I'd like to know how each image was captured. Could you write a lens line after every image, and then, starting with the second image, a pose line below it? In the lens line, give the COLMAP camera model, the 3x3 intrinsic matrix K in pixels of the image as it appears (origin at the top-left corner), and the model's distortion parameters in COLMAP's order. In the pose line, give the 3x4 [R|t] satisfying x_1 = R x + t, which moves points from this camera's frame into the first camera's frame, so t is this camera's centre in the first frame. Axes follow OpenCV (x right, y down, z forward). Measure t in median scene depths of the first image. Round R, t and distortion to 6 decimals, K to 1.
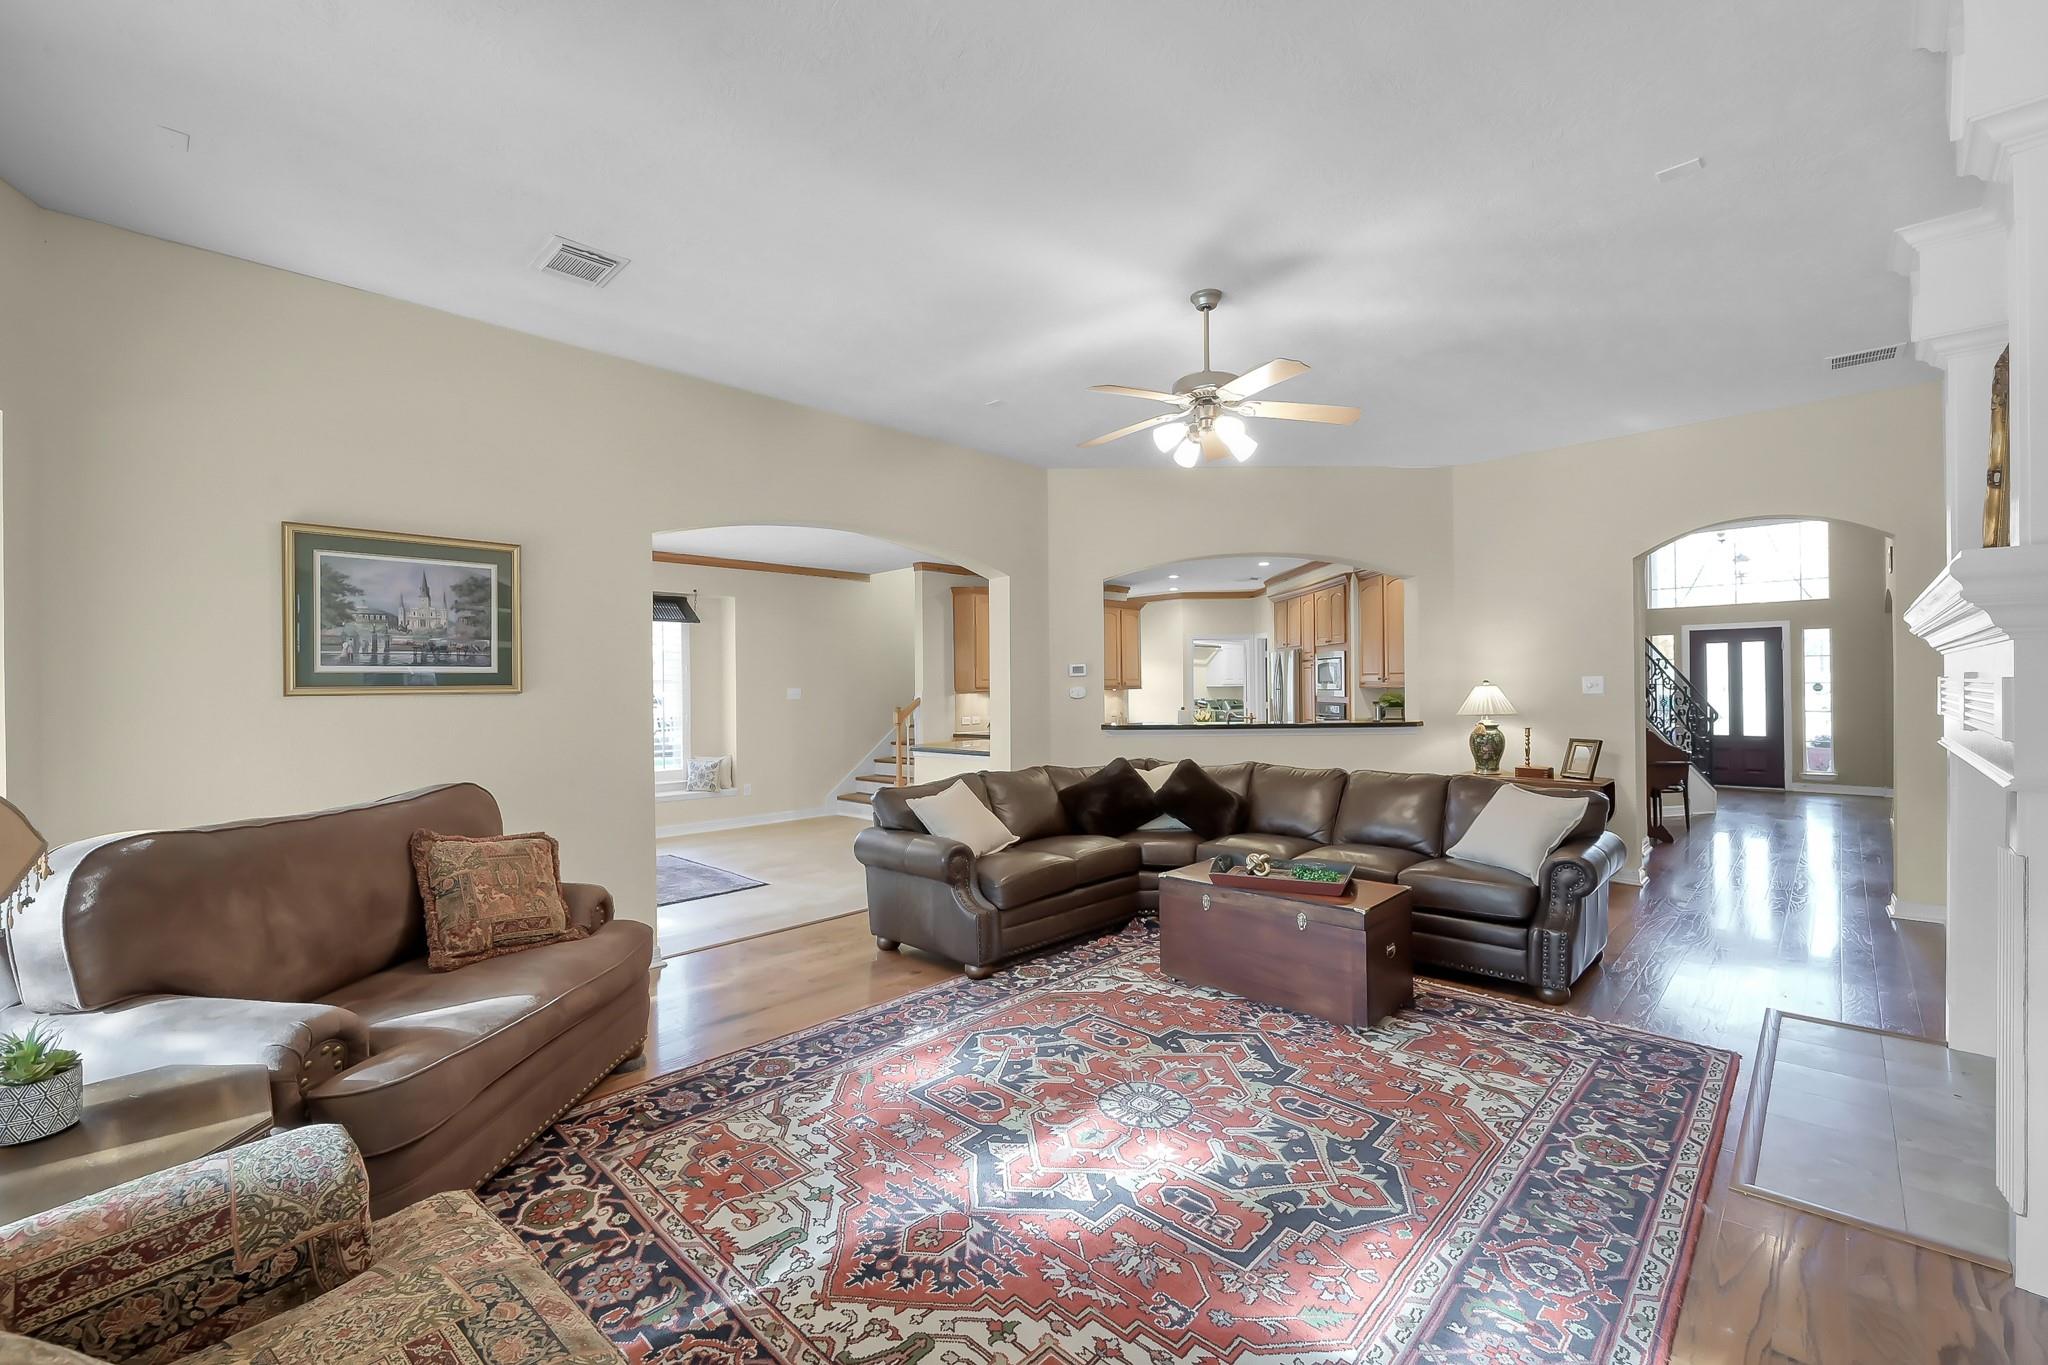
lens RADIAL K [[853.3, 0, 1019.5], [0, 853.3, 682.4], [0, 0, 1]] dist [-0.000763, 0.000242]
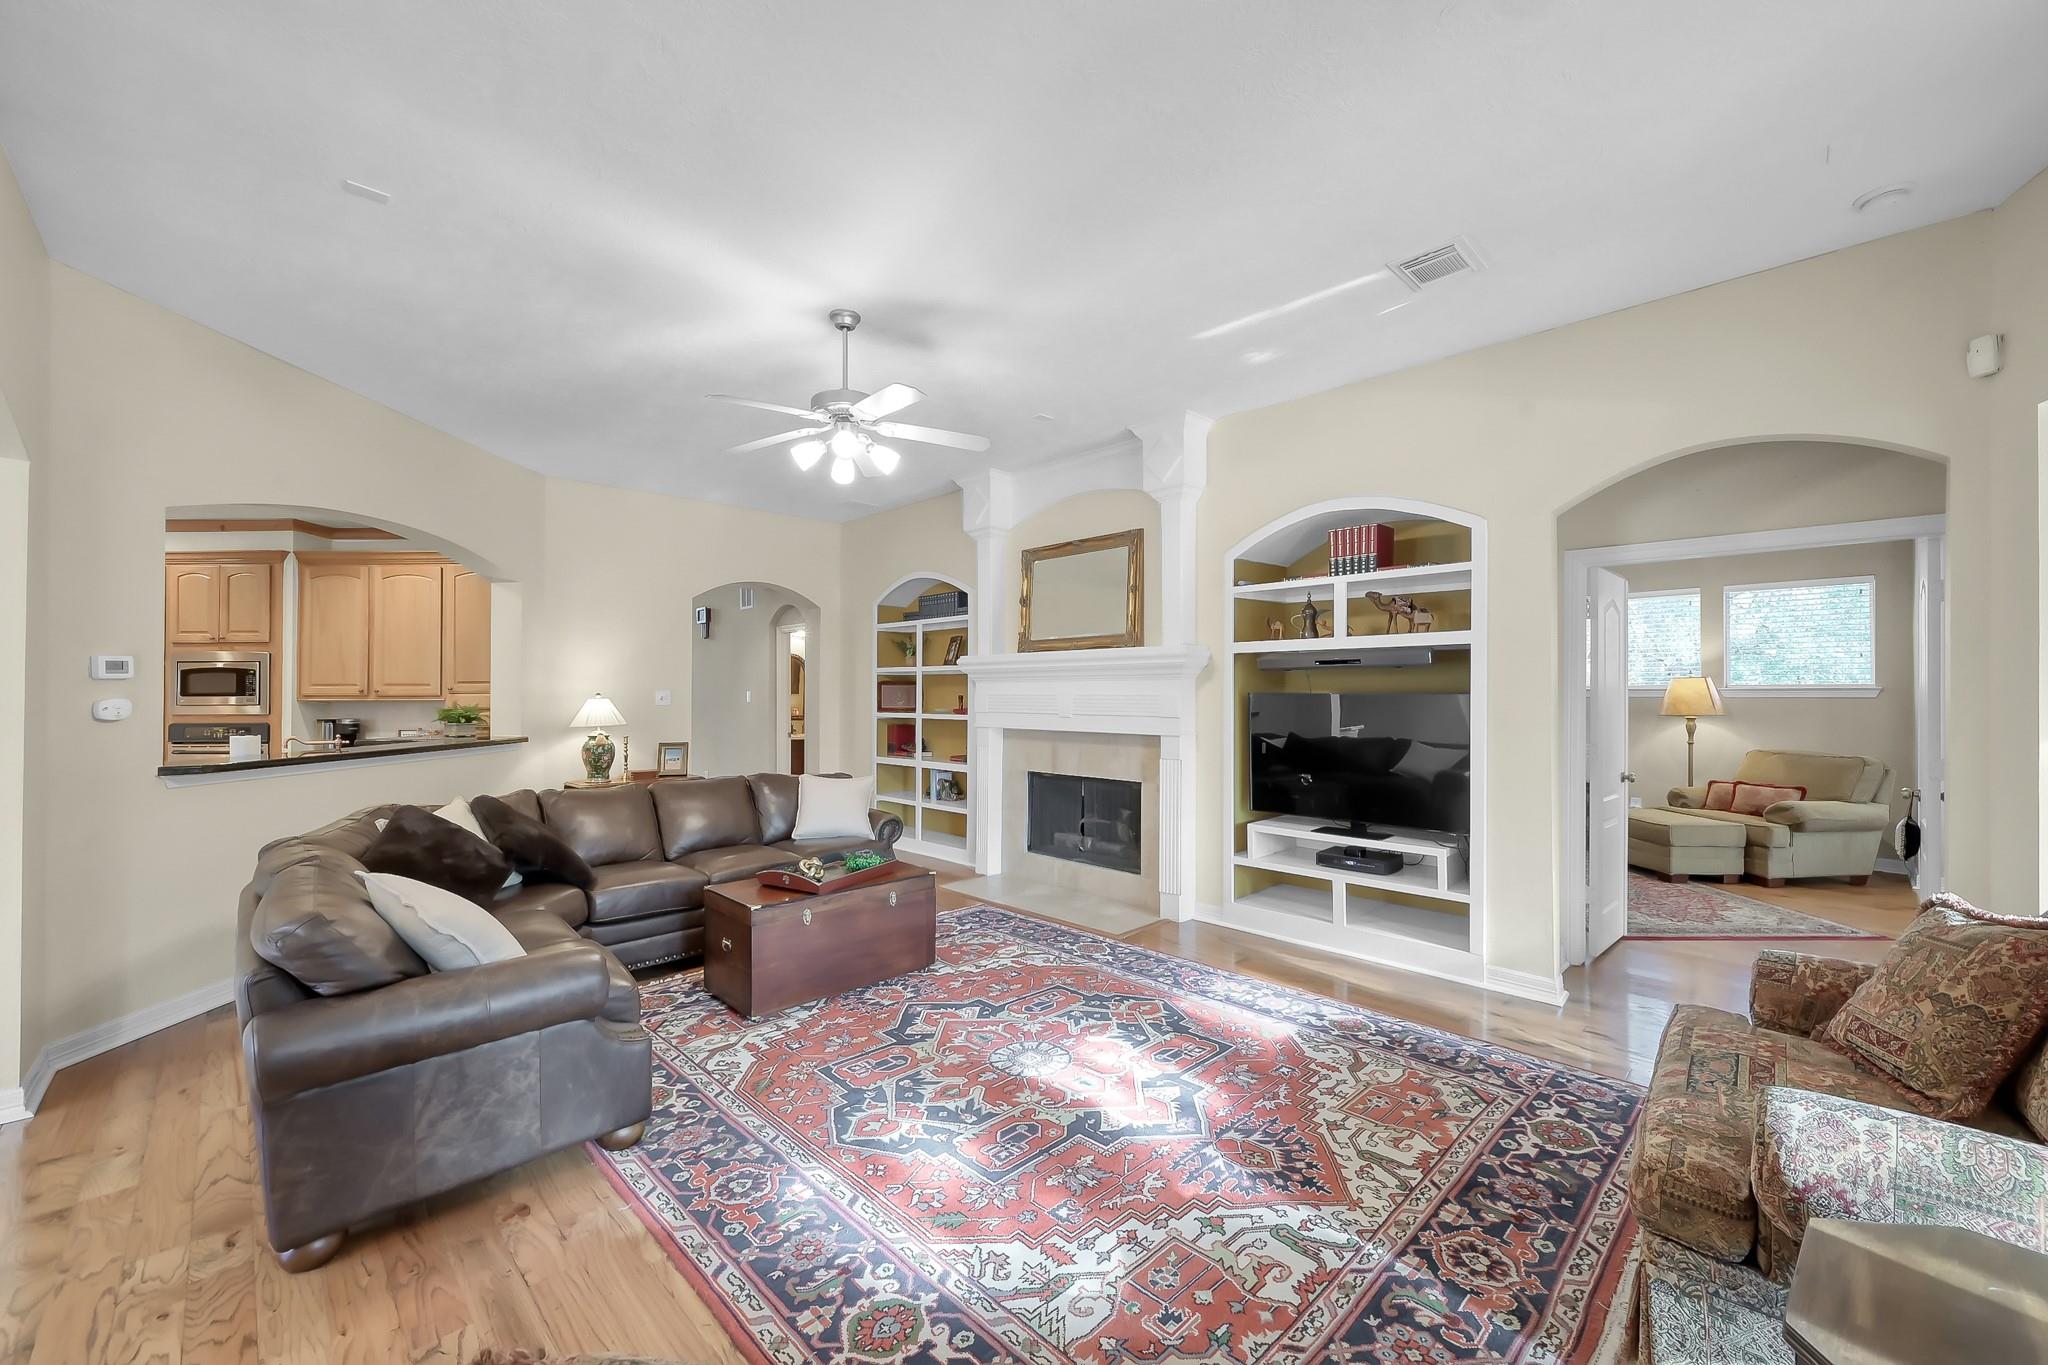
lens RADIAL K [[813.7, 0, 1013.4], [0, 813.7, 691.3], [0, 0, 1]] dist [-0.000024, -0.000191]
pose [[0.033132, 0.011879, 0.999380, -1.025778], [-0.000188, 0.999929, -0.011879, 0.014704], [-0.999451, 0.000206, 0.033131, 1.059479]]
